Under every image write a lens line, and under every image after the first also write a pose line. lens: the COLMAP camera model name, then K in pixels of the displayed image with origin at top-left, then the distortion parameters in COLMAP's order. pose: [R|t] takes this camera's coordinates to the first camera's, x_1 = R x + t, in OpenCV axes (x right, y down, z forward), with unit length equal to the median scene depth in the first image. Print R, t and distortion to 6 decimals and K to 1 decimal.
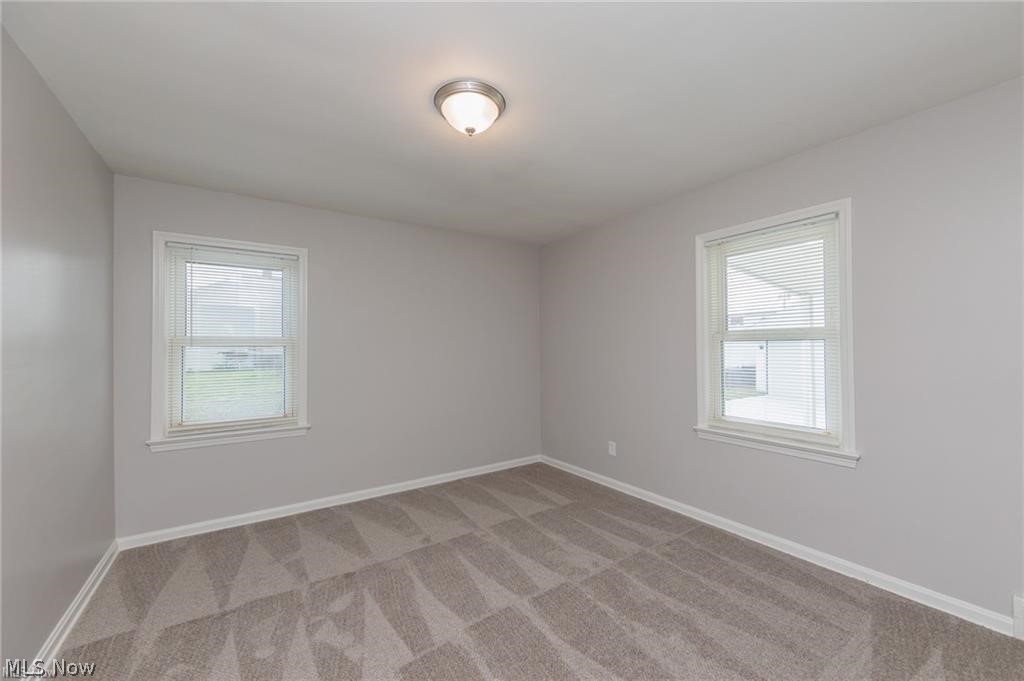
lens RADIAL K [[402.1, 0, 522.8], [0, 402.1, 342.6], [0, 0, 1]] dist [0.000379, -0.000204]
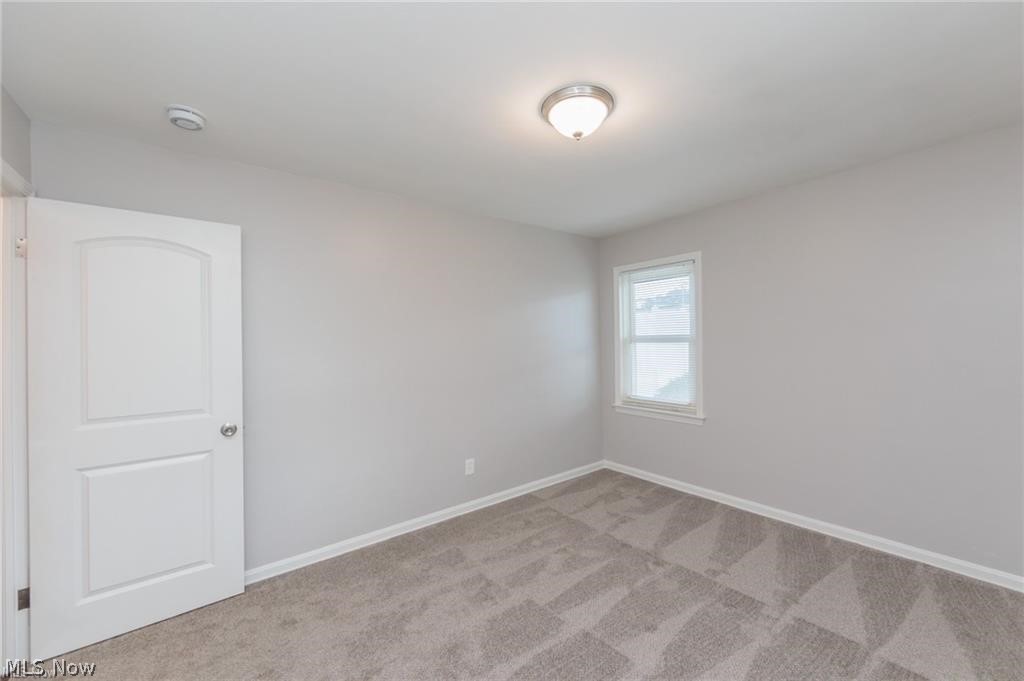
lens RADIAL K [[402.1, 0, 522.8], [0, 402.1, 342.6], [0, 0, 1]] dist [0.000379, -0.000204]
pose [[0.062777, 0.007213, -0.998002, 0.518924], [0.030008, 0.999508, 0.009112, -0.015525], [0.997576, -0.030520, 0.062529, 0.490224]]
